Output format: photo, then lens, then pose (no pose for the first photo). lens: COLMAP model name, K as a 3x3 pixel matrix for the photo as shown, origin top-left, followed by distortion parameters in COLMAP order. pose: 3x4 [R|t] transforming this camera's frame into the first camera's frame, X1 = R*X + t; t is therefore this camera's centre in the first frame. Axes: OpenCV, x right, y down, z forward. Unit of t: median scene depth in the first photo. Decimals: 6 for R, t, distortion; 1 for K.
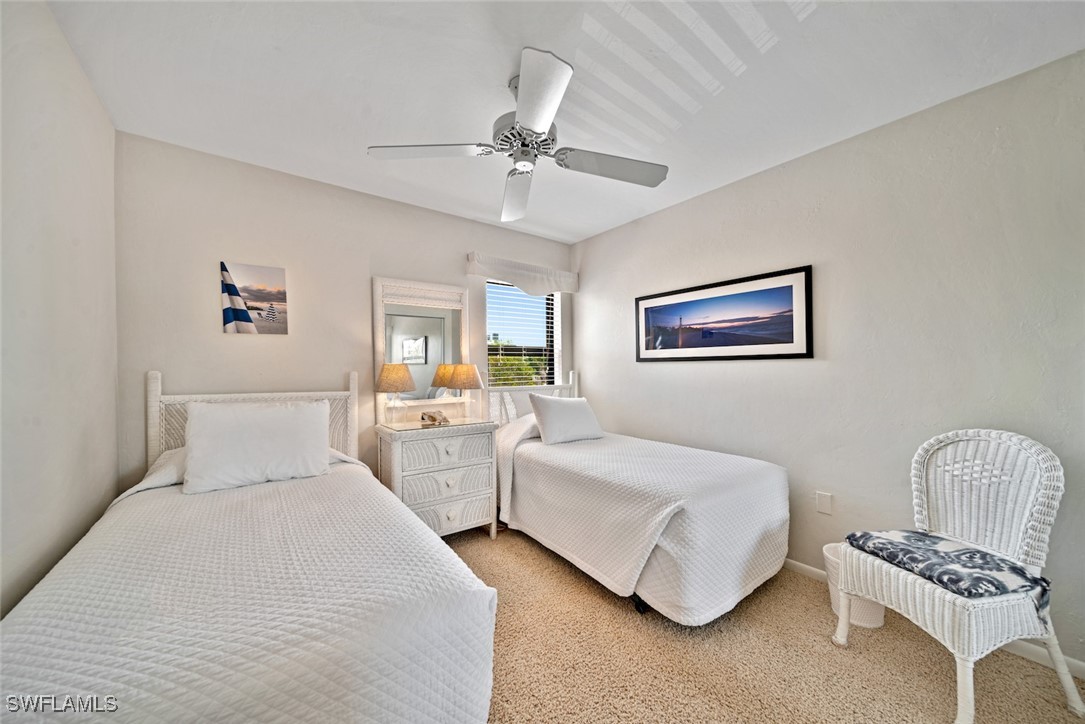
lens RADIAL K [[388.8, 0, 543.4], [0, 388.8, 362.1], [0, 0, 1]] dist [0.001715, -0.001514]
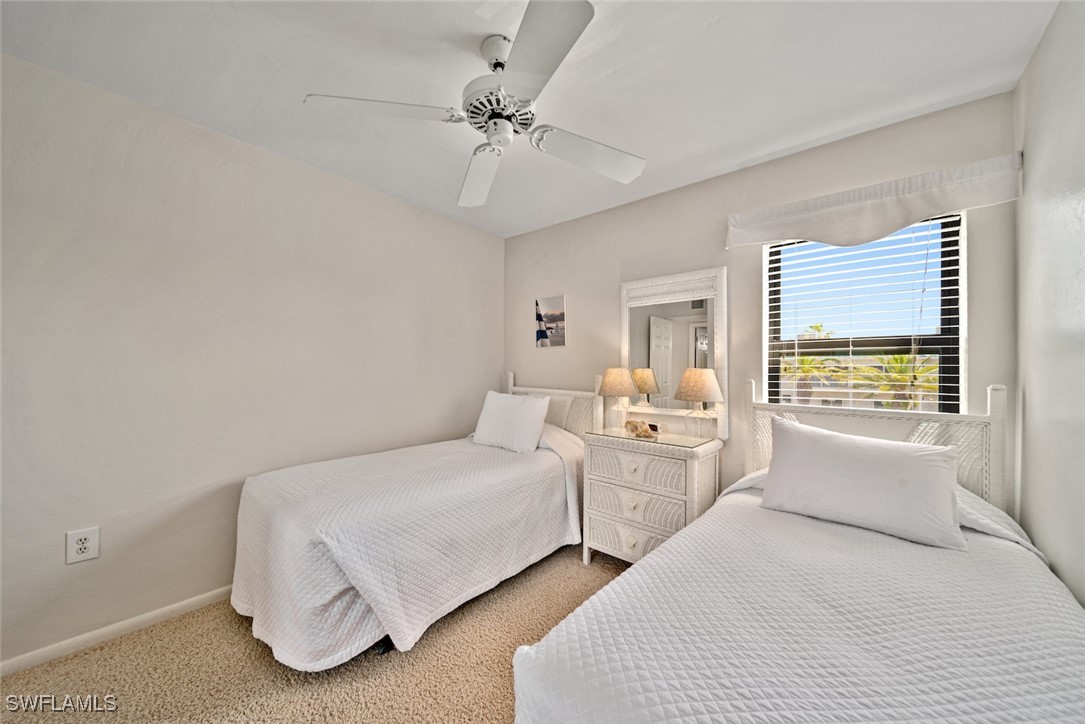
lens RADIAL K [[388.8, 0, 542.0], [0, 388.8, 366.6], [0, 0, 1]] dist [0.001715, -0.001514]
pose [[0.212330, -0.000258, -0.977198, 0.608352], [0.004145, 0.999991, 0.000637, -0.000745], [0.977189, -0.004186, 0.212329, 0.656885]]
